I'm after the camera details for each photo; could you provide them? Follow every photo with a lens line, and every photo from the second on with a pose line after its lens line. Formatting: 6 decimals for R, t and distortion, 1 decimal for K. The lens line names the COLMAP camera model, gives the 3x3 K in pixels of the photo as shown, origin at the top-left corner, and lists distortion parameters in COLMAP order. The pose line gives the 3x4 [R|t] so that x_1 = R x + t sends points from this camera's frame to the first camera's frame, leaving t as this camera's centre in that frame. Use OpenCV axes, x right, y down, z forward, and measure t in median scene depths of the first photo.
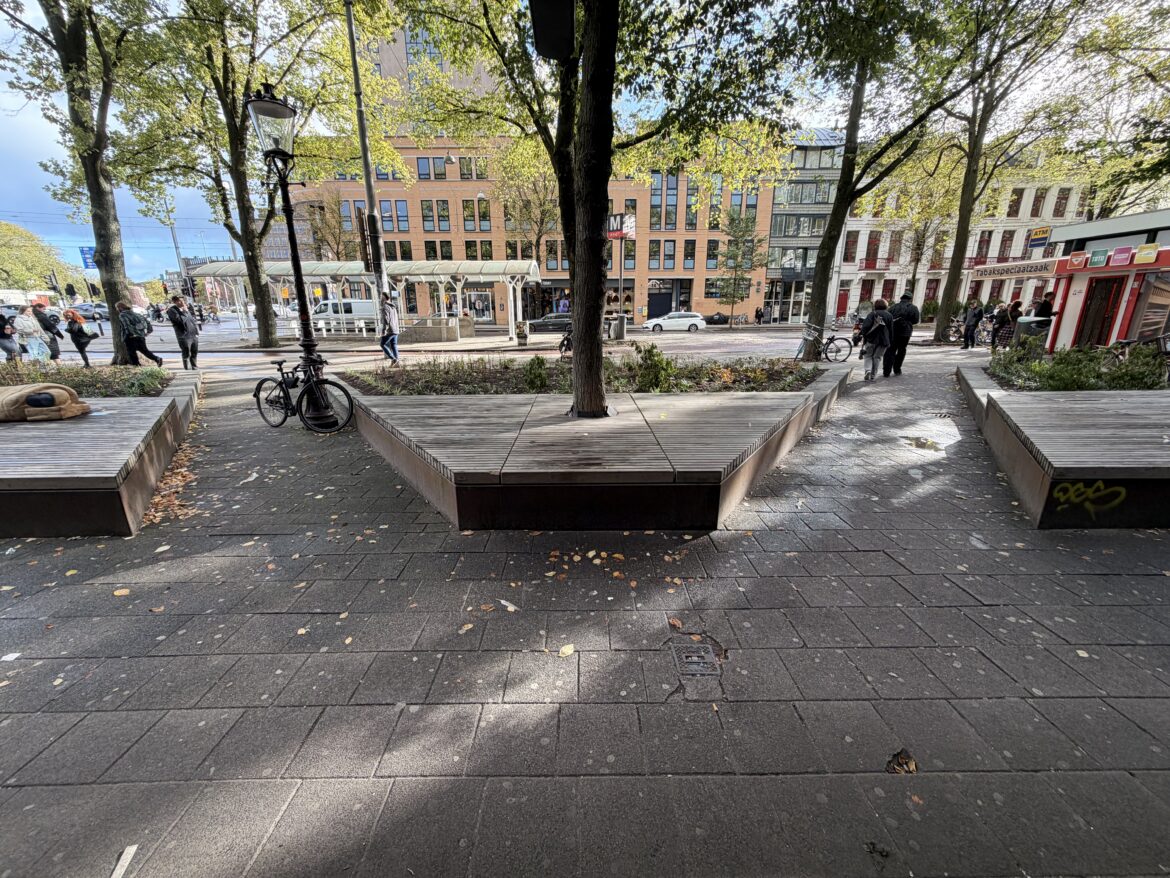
lens RADIAL K [[466.7, 0, 587.5], [0, 466.7, 436.5], [0, 0, 1]] dist [-0.001917, 0.001320]
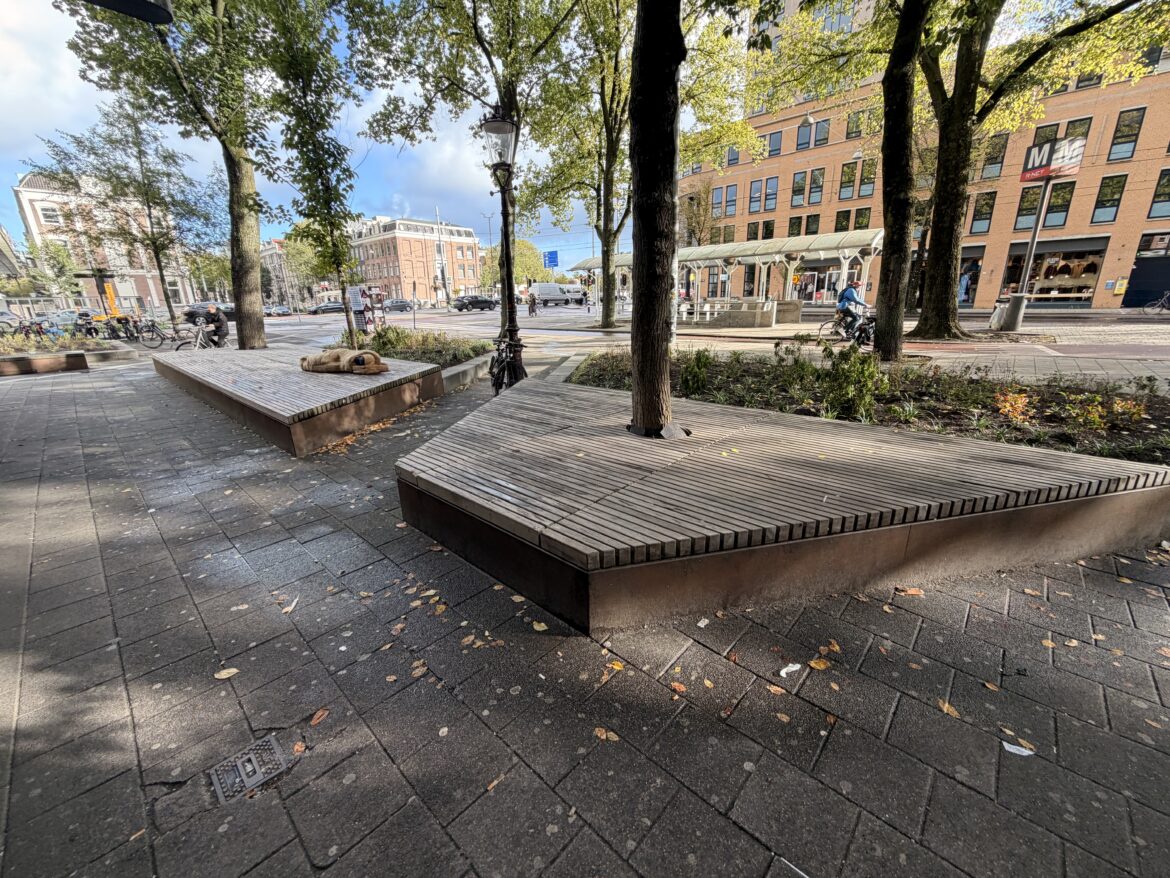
lens RADIAL K [[466.7, 0, 584.2], [0, 466.7, 439.0], [0, 0, 1]] dist [-0.001917, 0.001320]
pose [[0.726818, 0.186543, -0.661012, 0.123075], [-0.159564, 0.981939, 0.101662, -0.026637], [0.668038, 0.031584, 0.743456, 0.092221]]
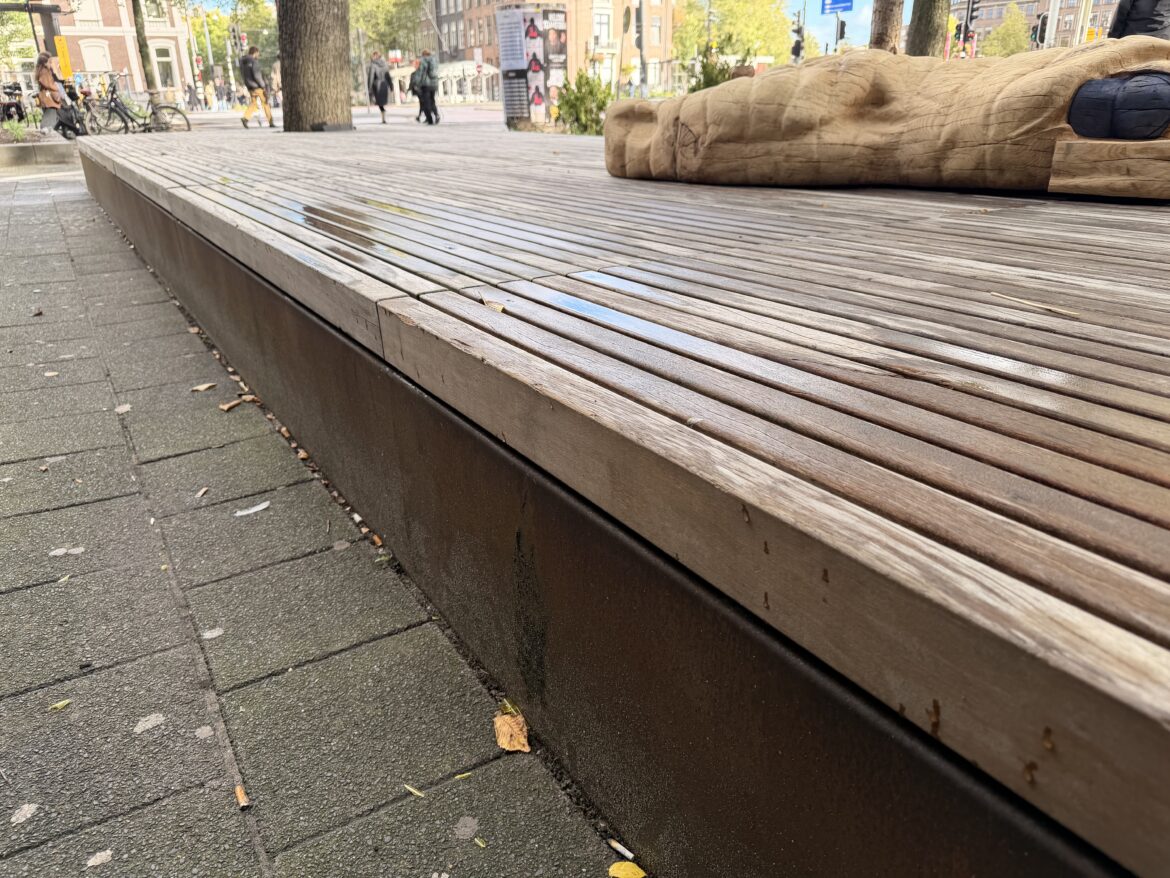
lens RADIAL K [[824.3, 0, 582.3], [0, 824.3, 437.2], [0, 0, 1]] dist [0.033649, -0.036802]
pose [[0.518267, 0.318212, -0.793814, -0.251485], [-0.208225, 0.947219, 0.243760, 0.007682], [0.829483, 0.038960, 0.557172, 0.153595]]
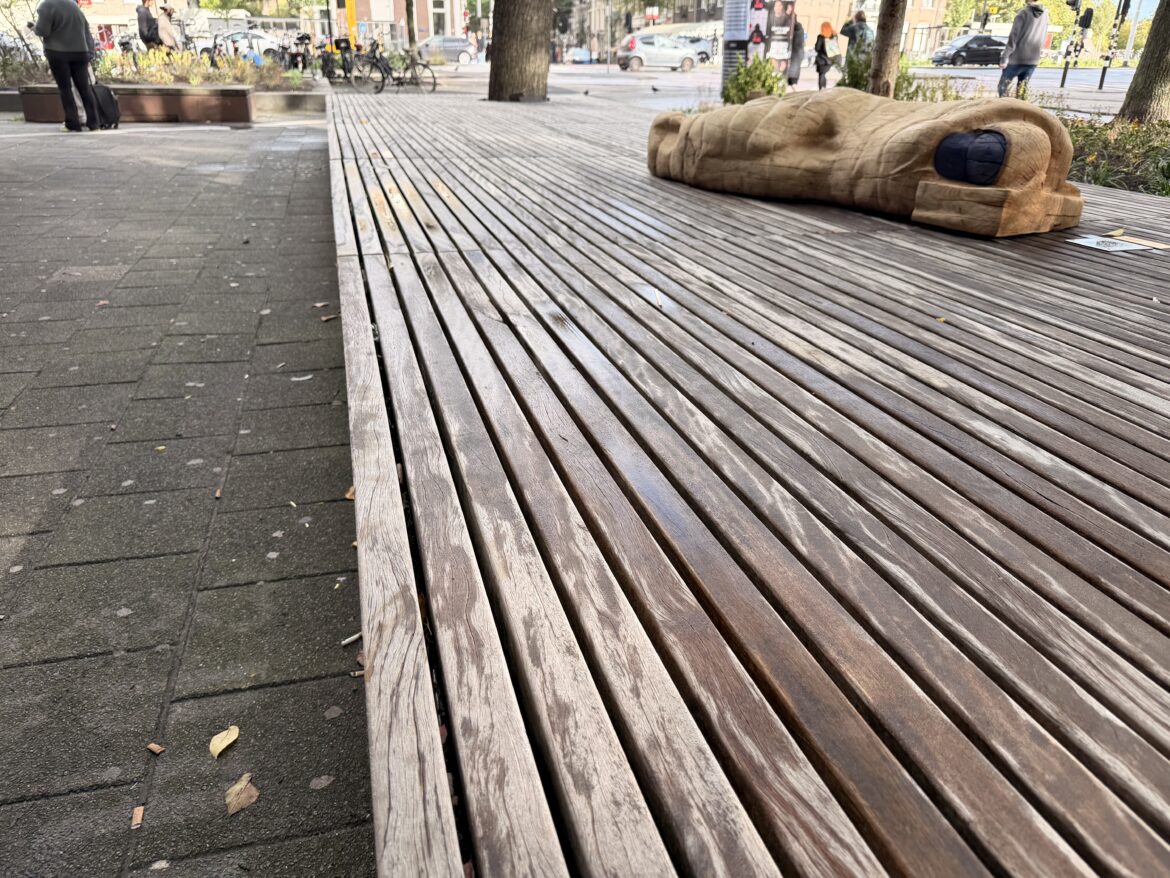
lens RADIAL K [[824.3, 0, 593.2], [0, 824.3, 444.7], [0, 0, 1]] dist [0.033649, -0.036802]
pose [[0.269672, 0.416376, -0.868279, -0.195121], [-0.271760, 0.897939, 0.346196, -0.008881], [0.923809, 0.142604, 0.355304, 0.171198]]
